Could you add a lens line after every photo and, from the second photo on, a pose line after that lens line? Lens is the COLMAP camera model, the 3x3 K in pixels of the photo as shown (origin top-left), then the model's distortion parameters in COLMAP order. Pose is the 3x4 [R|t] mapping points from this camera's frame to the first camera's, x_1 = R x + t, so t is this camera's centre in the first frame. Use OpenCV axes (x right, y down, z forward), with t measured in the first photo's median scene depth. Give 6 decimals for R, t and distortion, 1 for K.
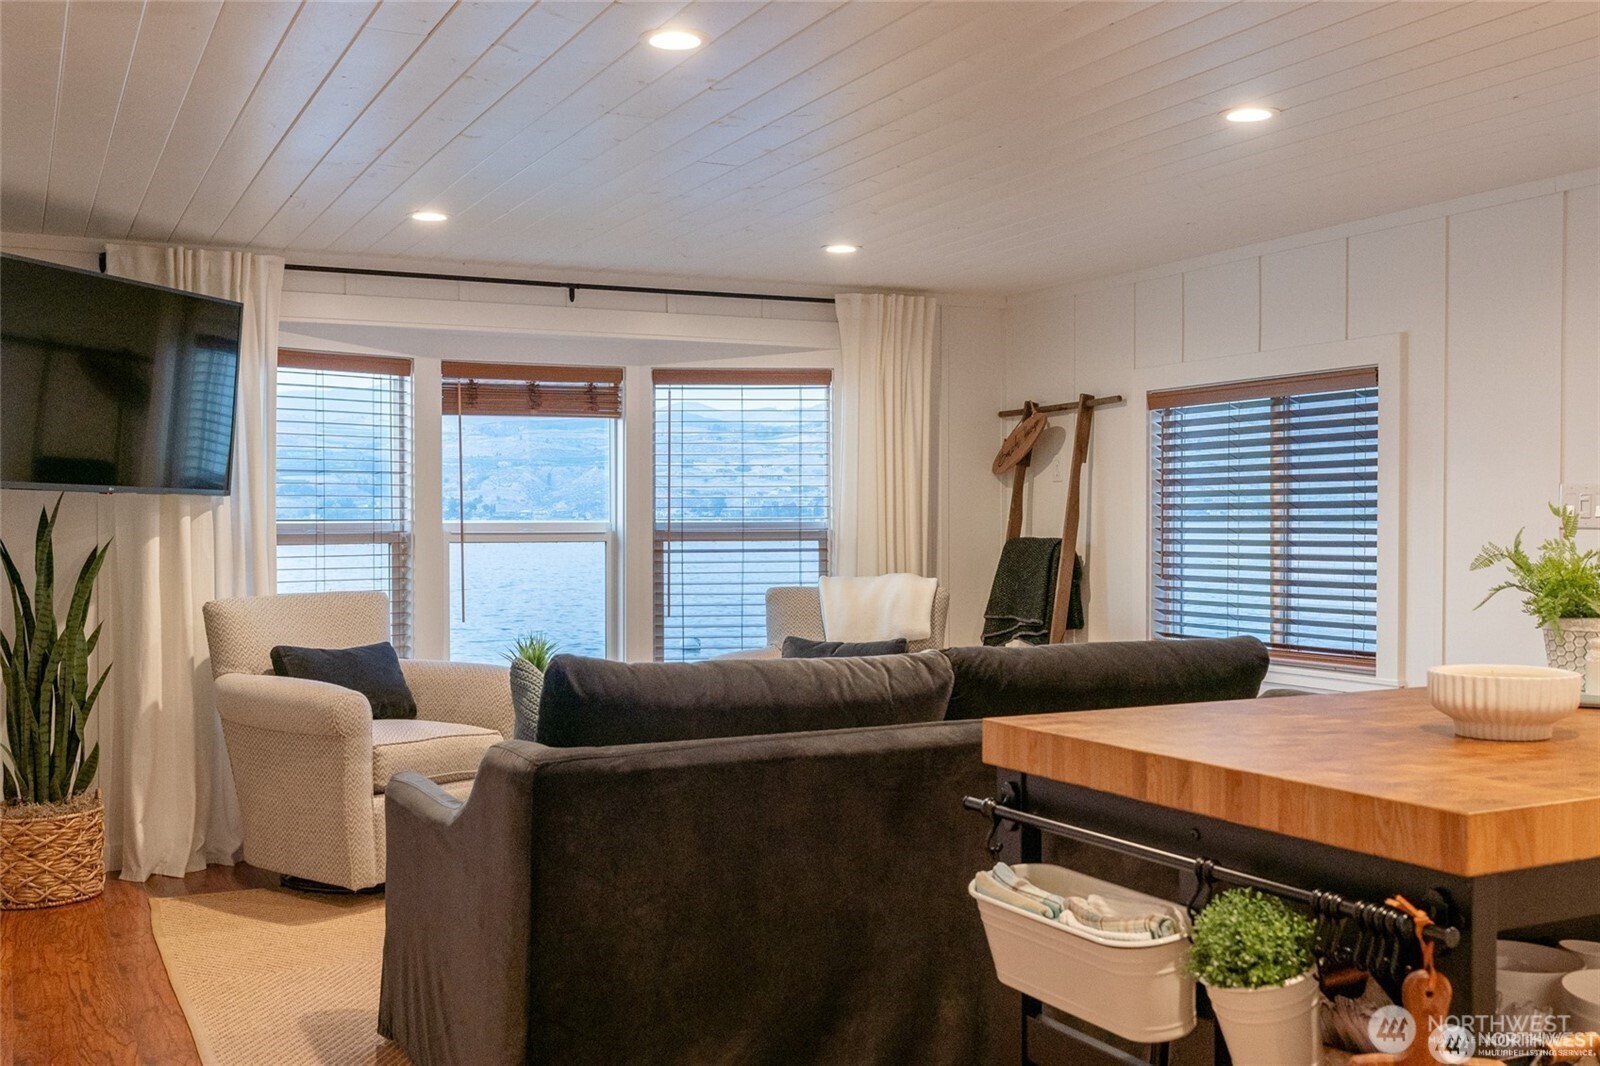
lens RADIAL K [[1626.9, 0, 800.0], [0, 1626.9, 533.0], [0, 0, 1]] dist [-0.003779, -0.004225]
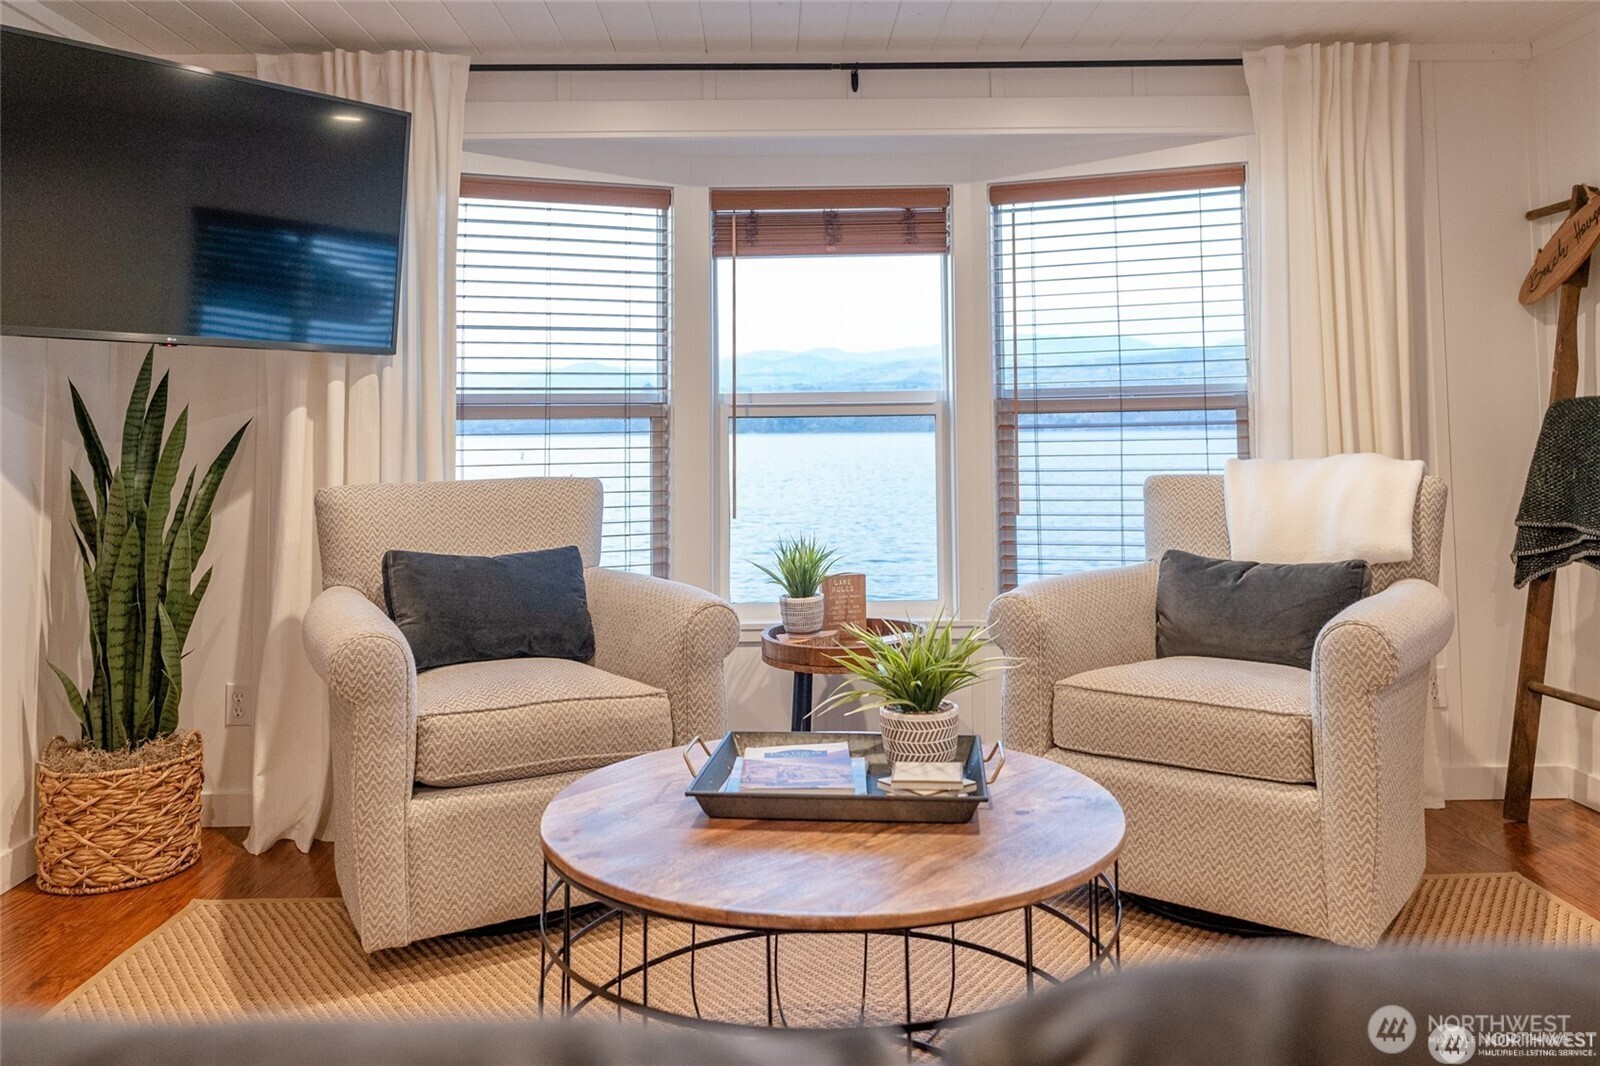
lens RADIAL K [[1160.8, 0, 801.2], [0, 1160.8, 369.0], [0, 0, 1]] dist [-0.000494, 0.001537]
pose [[0.905246, -0.035190, -0.423427, 0.057230], [0.009147, 0.997947, -0.063382, 0.018276], [0.424788, 0.053503, 0.903710, 0.488771]]
